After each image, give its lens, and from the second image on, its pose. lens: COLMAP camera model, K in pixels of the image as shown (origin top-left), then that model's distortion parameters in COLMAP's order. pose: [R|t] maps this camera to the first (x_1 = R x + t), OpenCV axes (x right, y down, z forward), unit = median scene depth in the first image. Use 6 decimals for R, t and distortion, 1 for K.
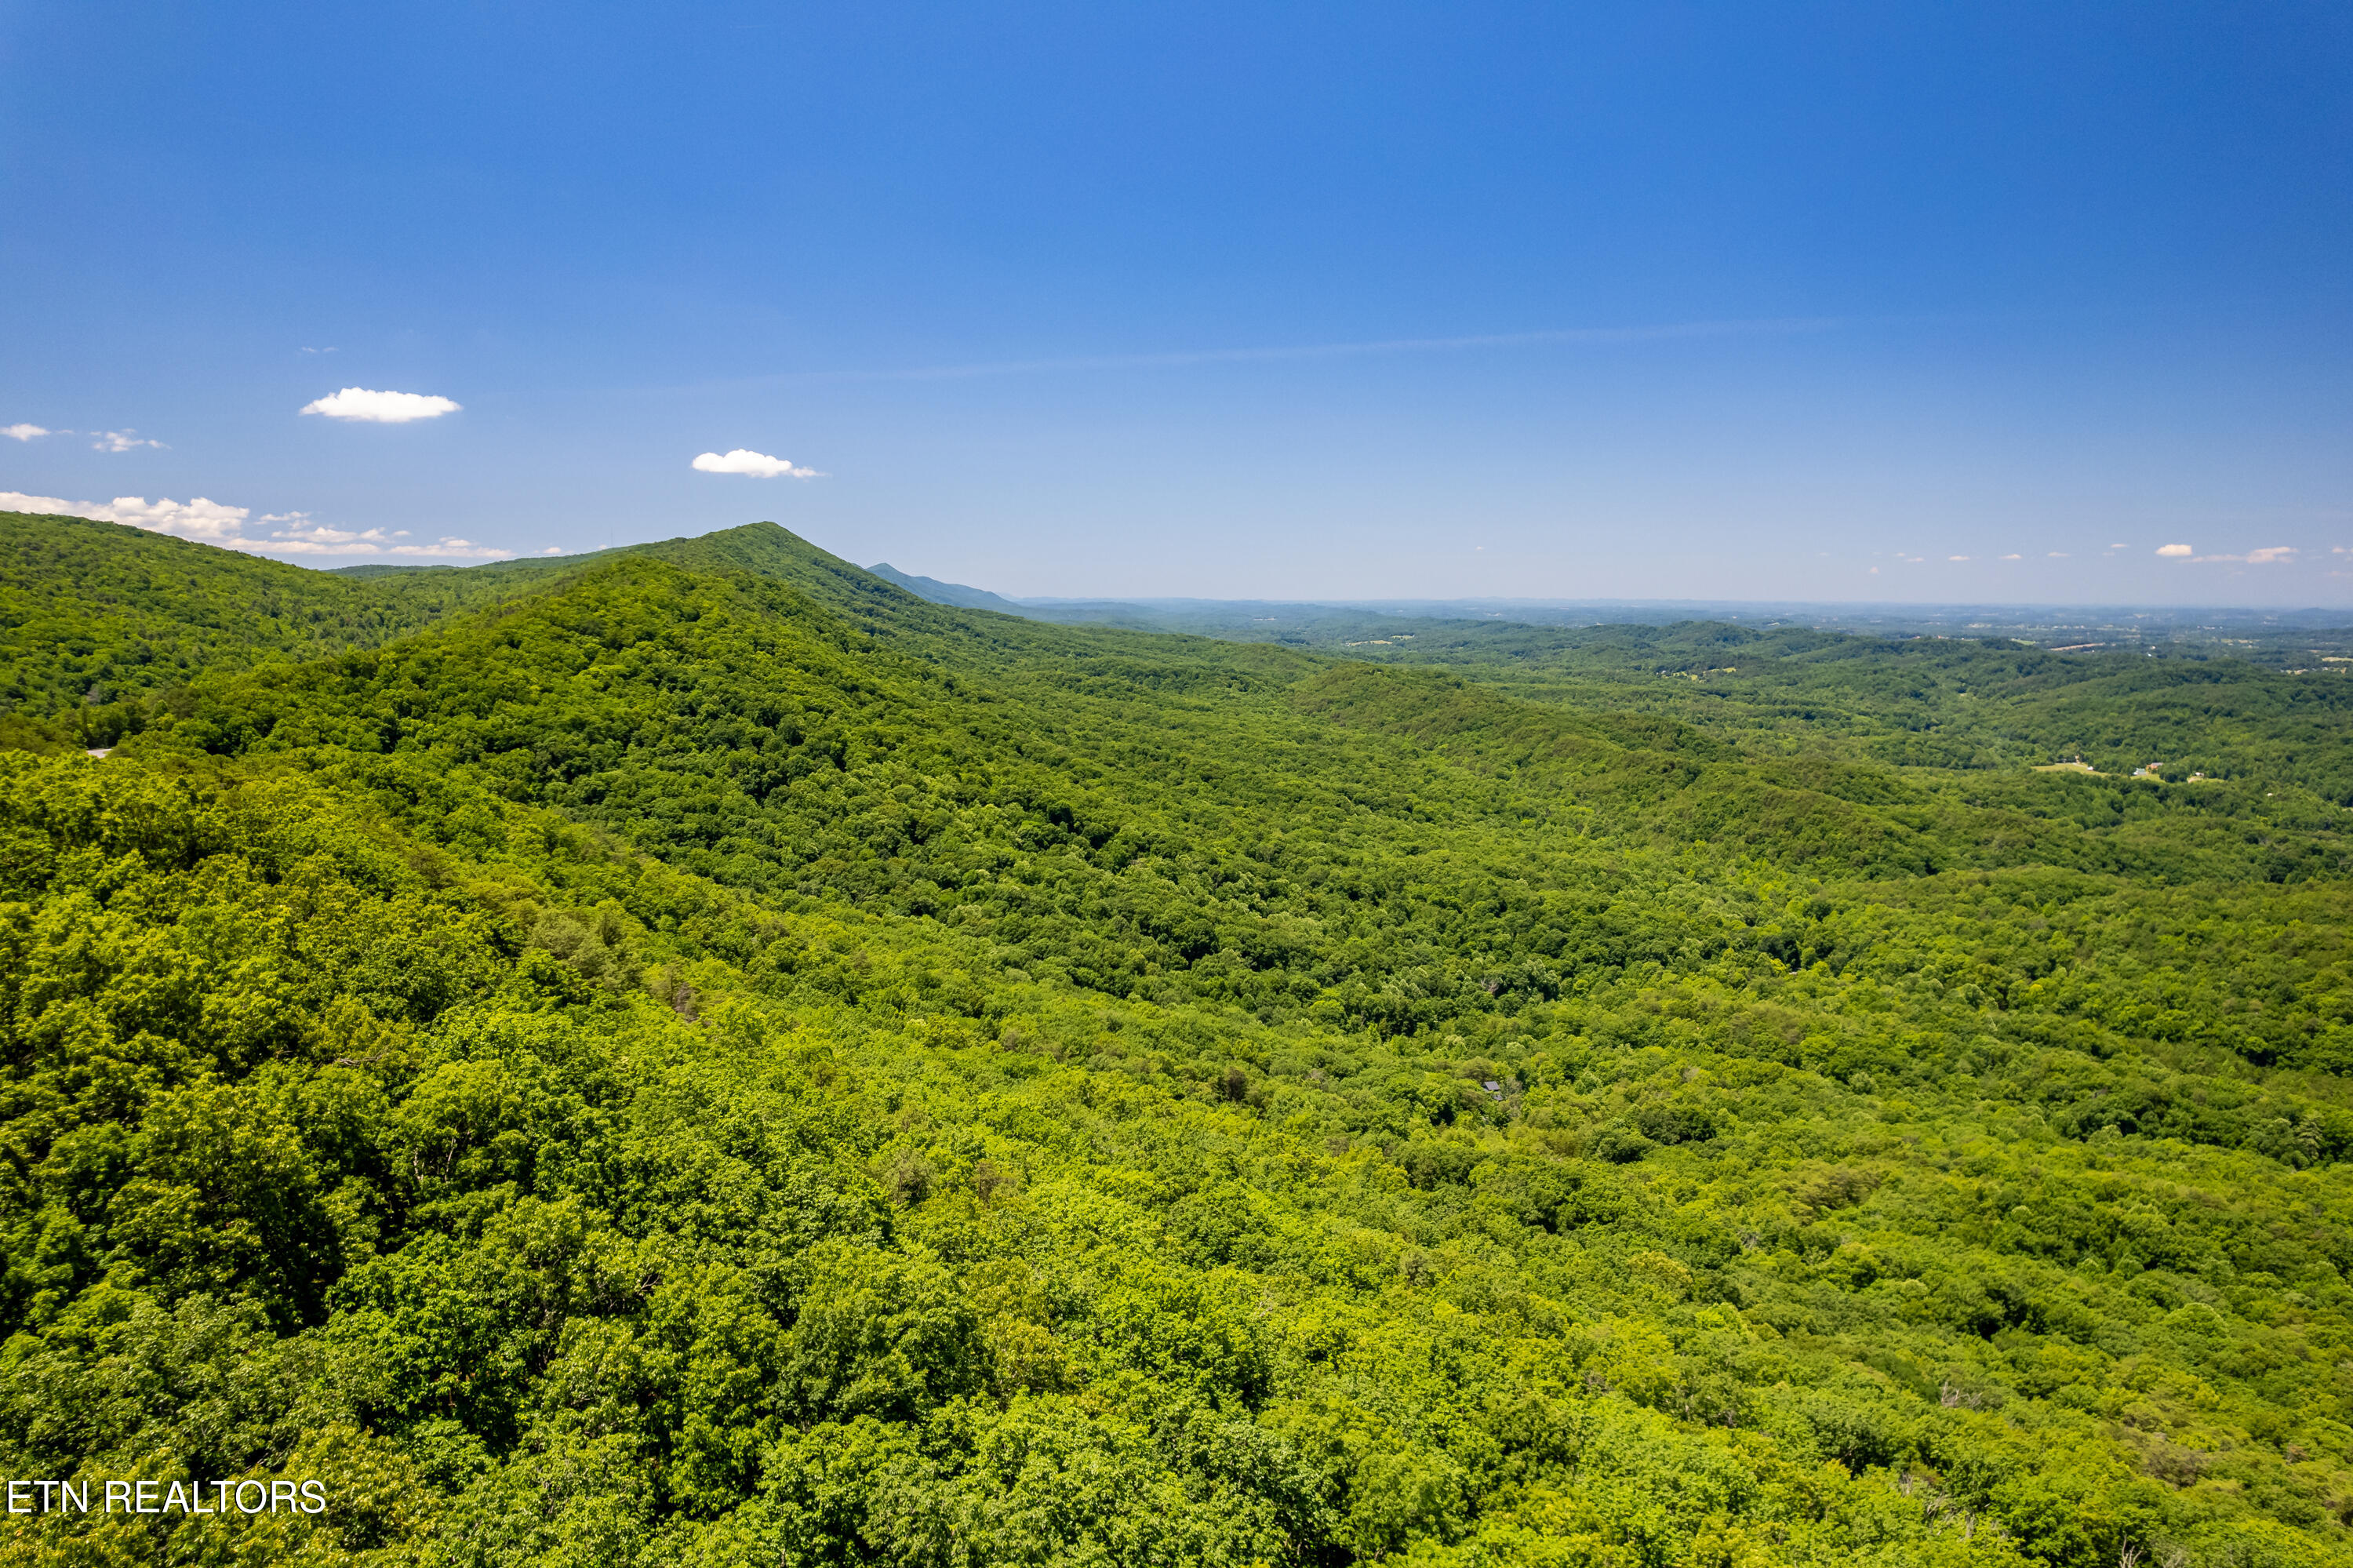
lens RADIAL K [[1493.3, 0, 1187.9], [0, 1493.3, 790.6], [0, 0, 1]] dist [-0.075917, 0.066227]
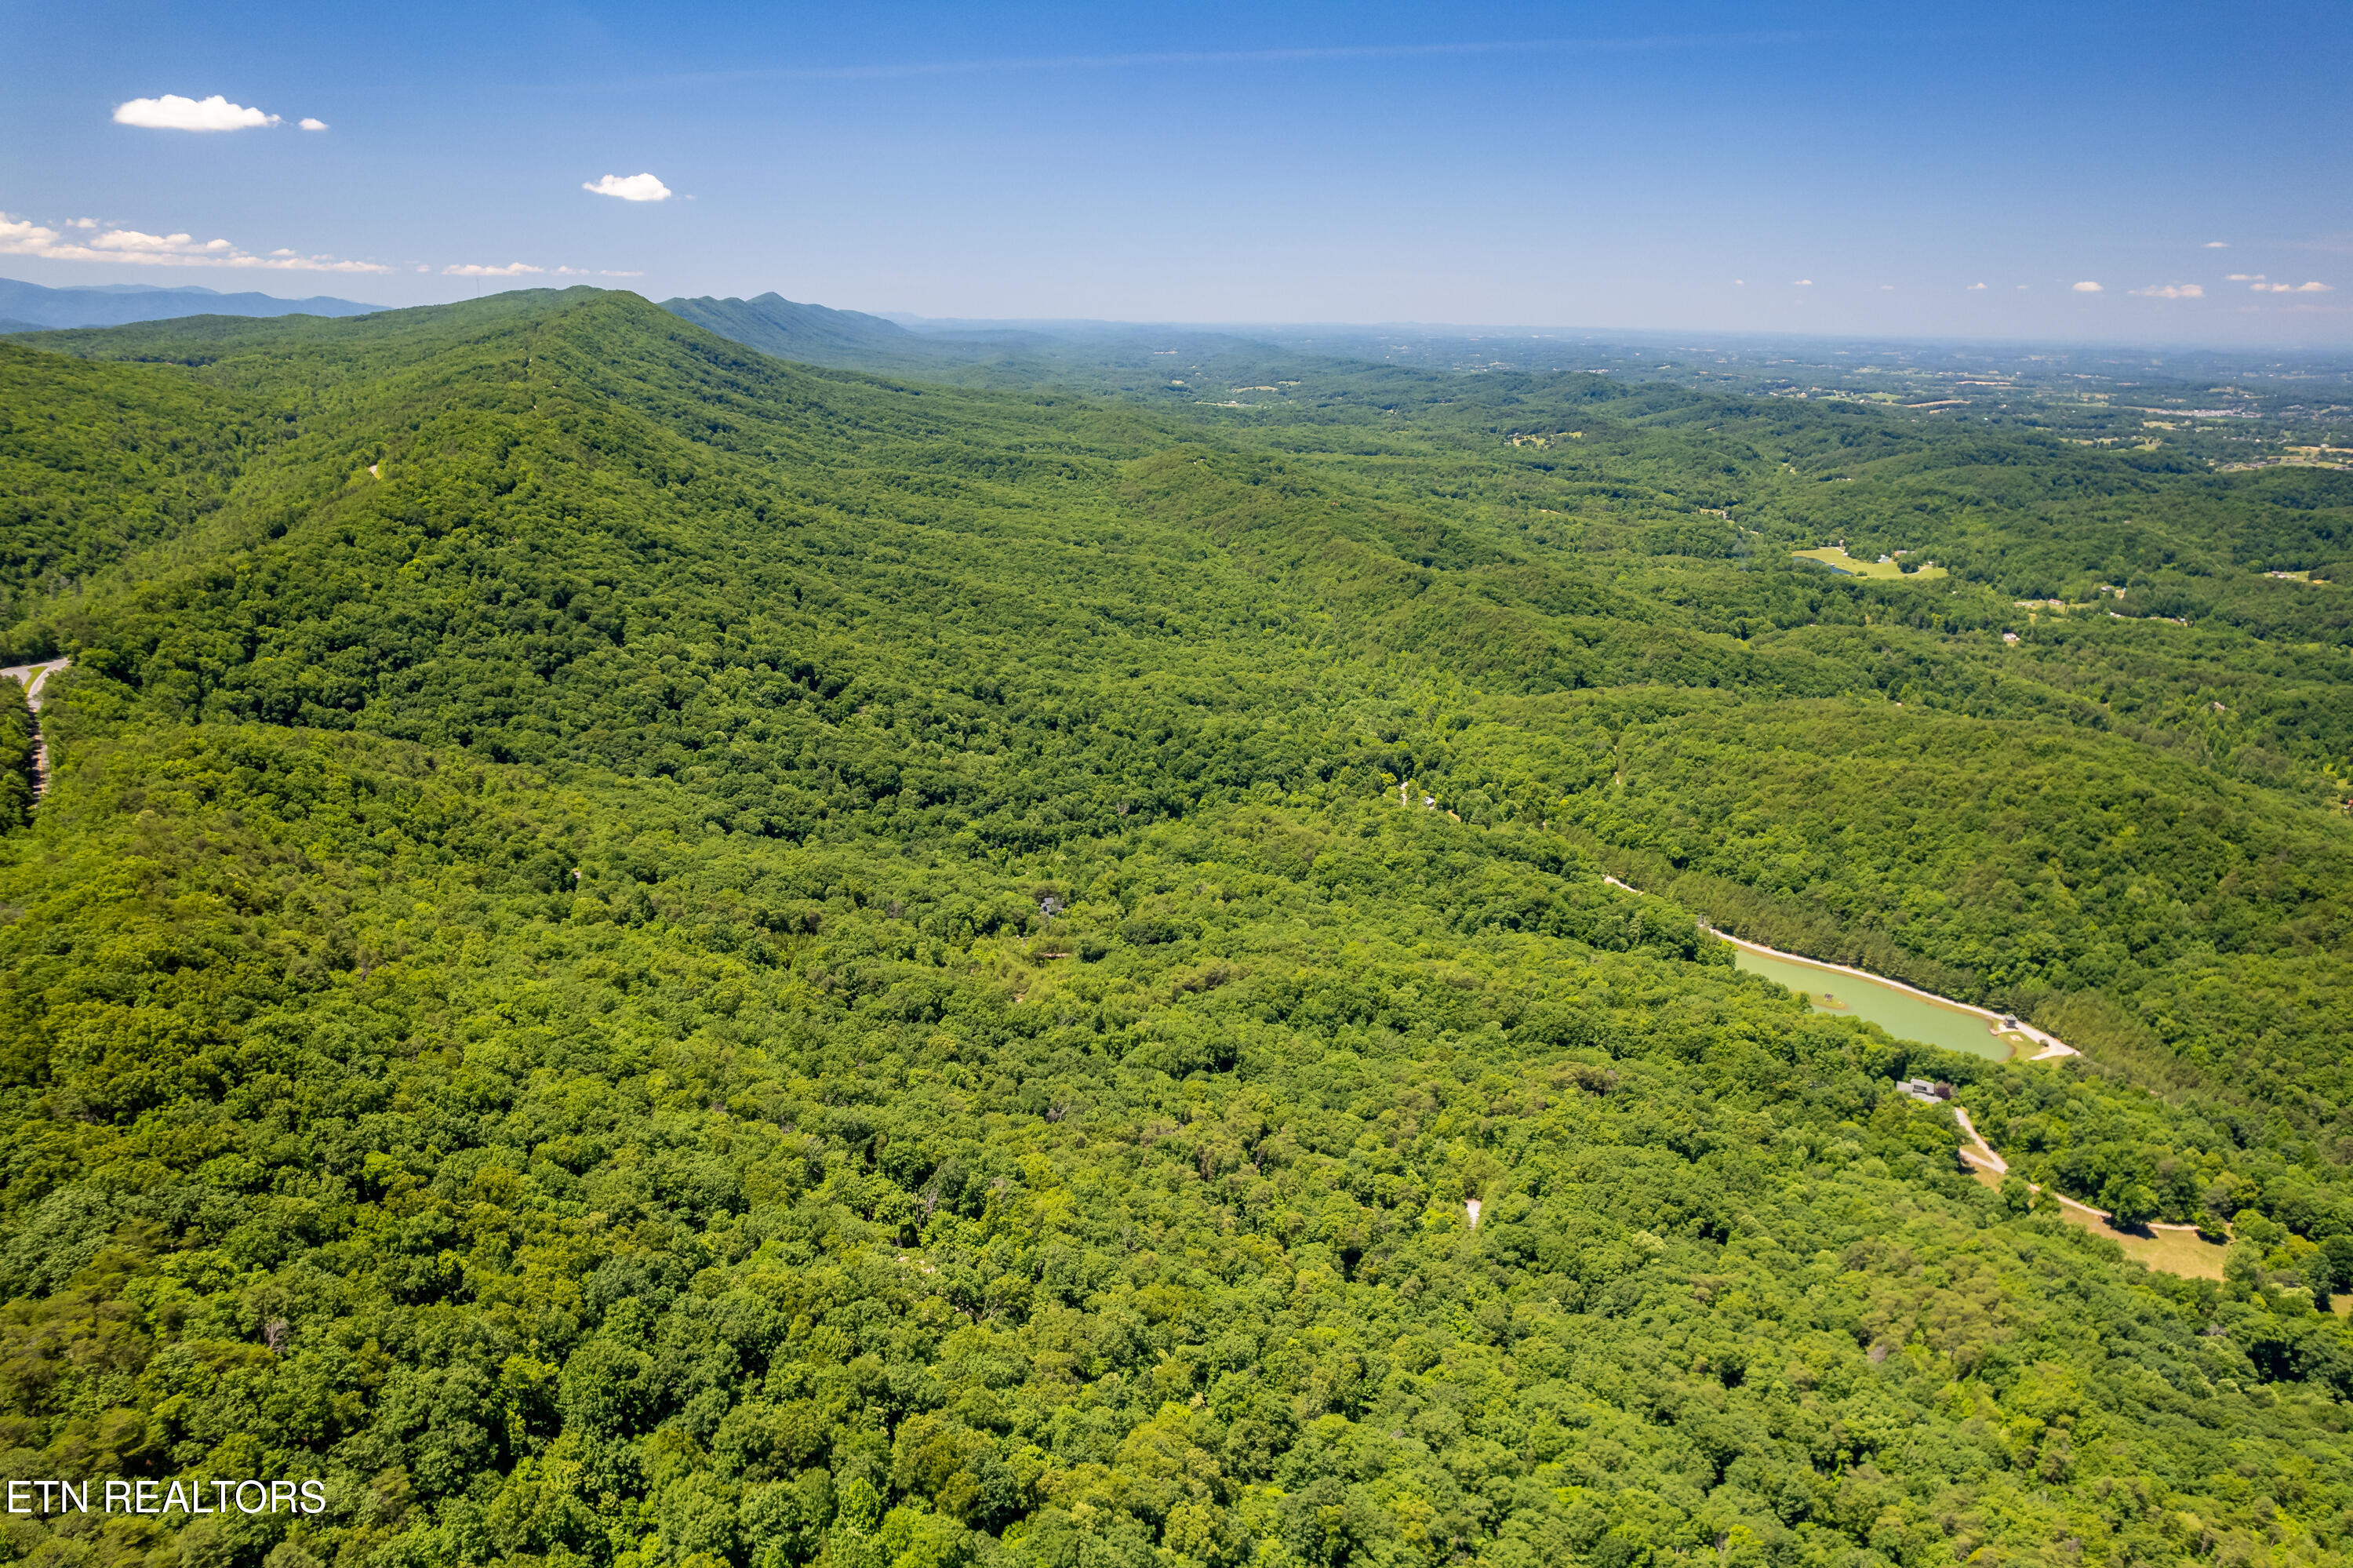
lens RADIAL K [[1493.3, 0, 1184.3], [0, 1493.3, 783.5], [0, 0, 1]] dist [-0.075917, 0.066227]
pose [[0.998564, -0.007018, 0.053108, 0.196778], [-0.002410, 0.984492, 0.175412, -0.128771], [-0.053516, -0.175288, 0.983062, -0.315660]]
